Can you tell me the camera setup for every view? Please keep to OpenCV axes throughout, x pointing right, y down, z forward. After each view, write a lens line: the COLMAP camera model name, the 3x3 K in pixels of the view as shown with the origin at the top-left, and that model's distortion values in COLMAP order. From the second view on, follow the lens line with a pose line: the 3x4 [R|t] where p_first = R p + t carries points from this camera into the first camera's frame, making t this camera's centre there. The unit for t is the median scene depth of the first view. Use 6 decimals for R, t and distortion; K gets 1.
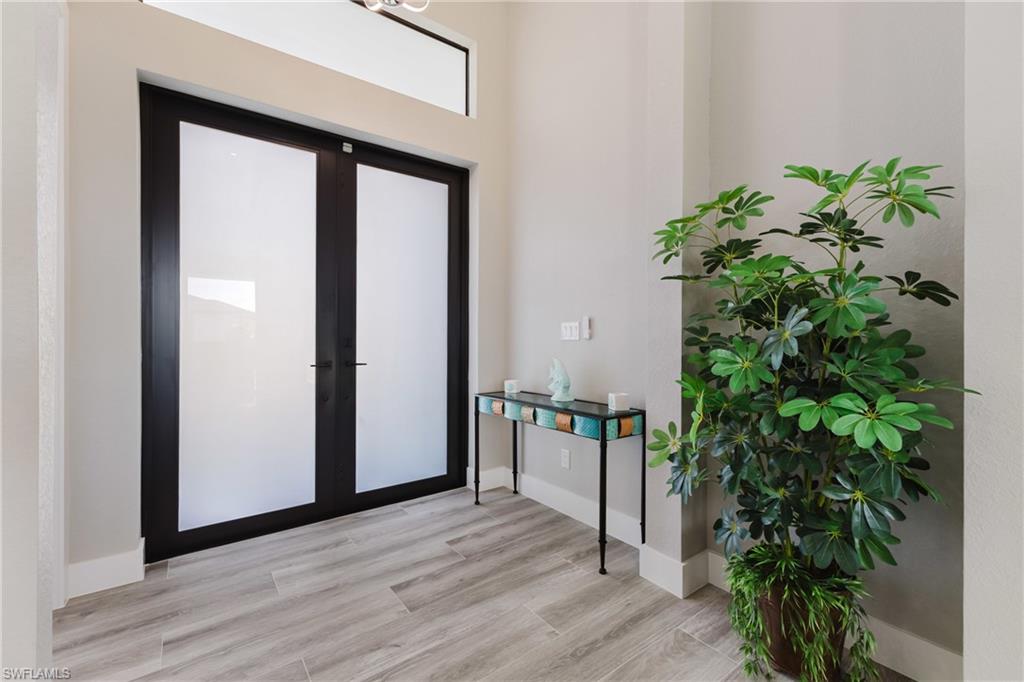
lens RADIAL K [[440.4, 0, 509.1], [0, 440.4, 336.4], [0, 0, 1]] dist [0.011662, -0.001651]
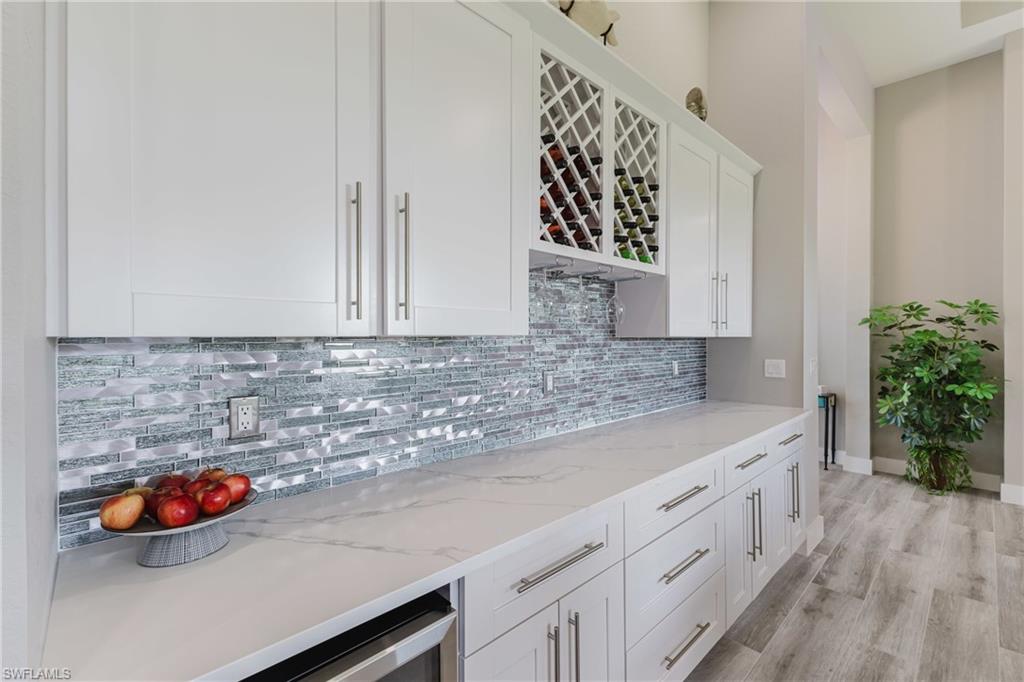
lens RADIAL K [[440.4, 0, 517.0], [0, 440.4, 338.1], [0, 0, 1]] dist [0.011662, -0.001651]
pose [[0.991738, -0.004350, 0.128207, -2.103345], [0.004298, 0.999991, 0.000683, -0.146133], [-0.128209, -0.000126, 0.991747, -1.260536]]
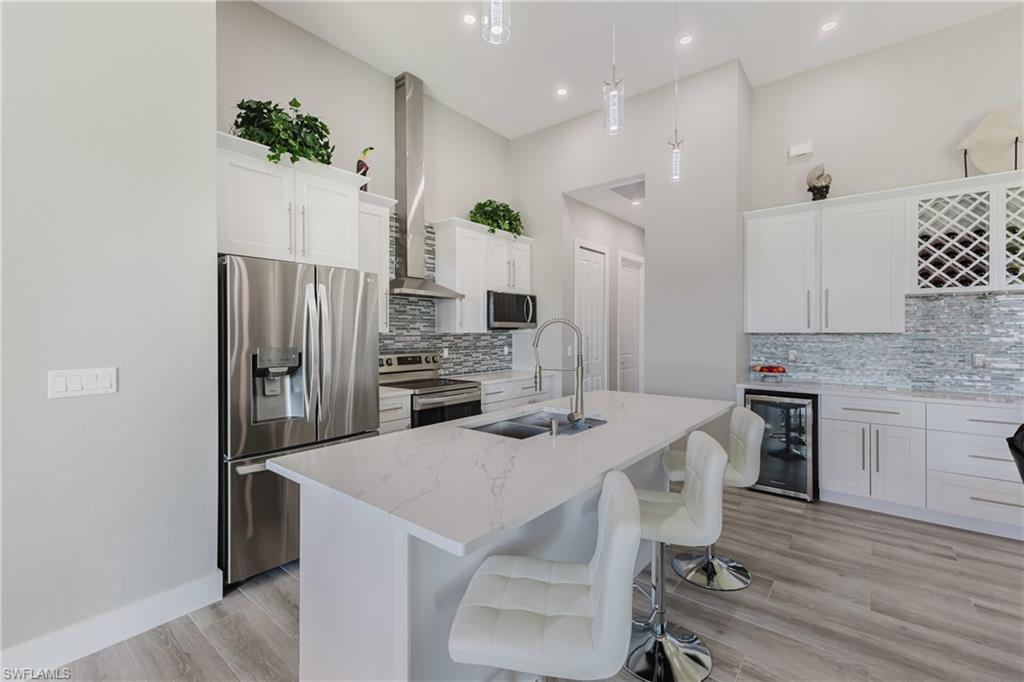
lens RADIAL K [[440.4, 0, 515.1], [0, 440.4, 333.0], [0, 0, 1]] dist [0.011662, -0.001651]
pose [[0.256243, 0.003747, -0.966605, -0.263271], [0.001129, 0.999991, 0.004176, -0.161872], [0.966612, -0.002161, 0.256237, -2.792831]]
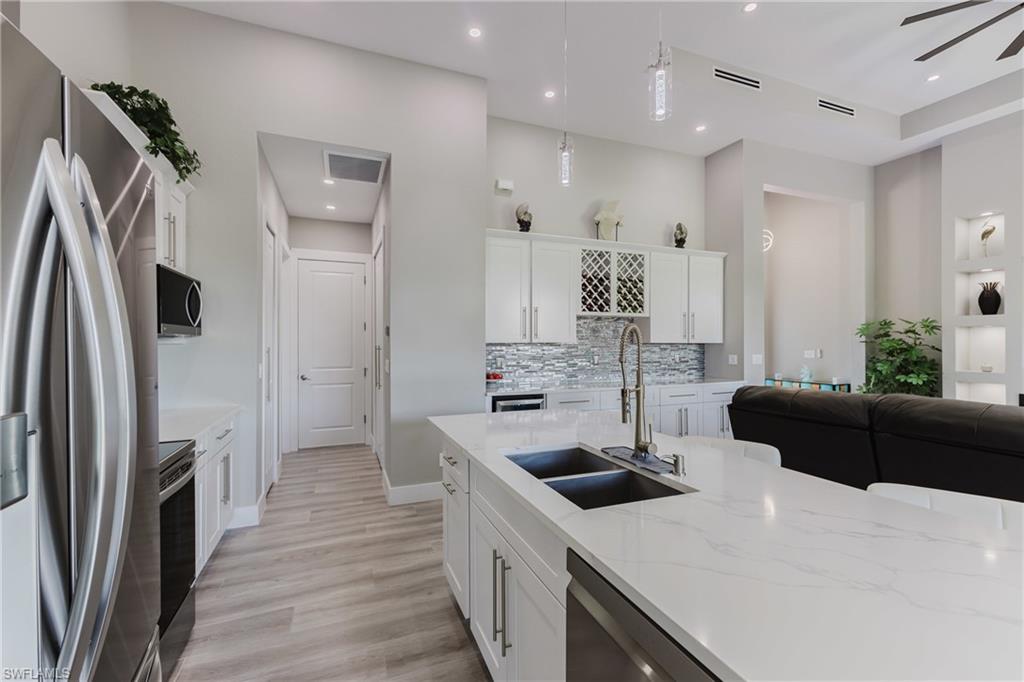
lens RADIAL K [[440.4, 0, 514.8], [0, 440.4, 339.8], [0, 0, 1]] dist [0.011662, -0.001651]
pose [[0.970383, -0.003234, -0.241550, -1.620411], [0.001950, 0.999983, -0.005556, -0.154420], [0.241563, 0.004921, 0.970373, -3.412874]]
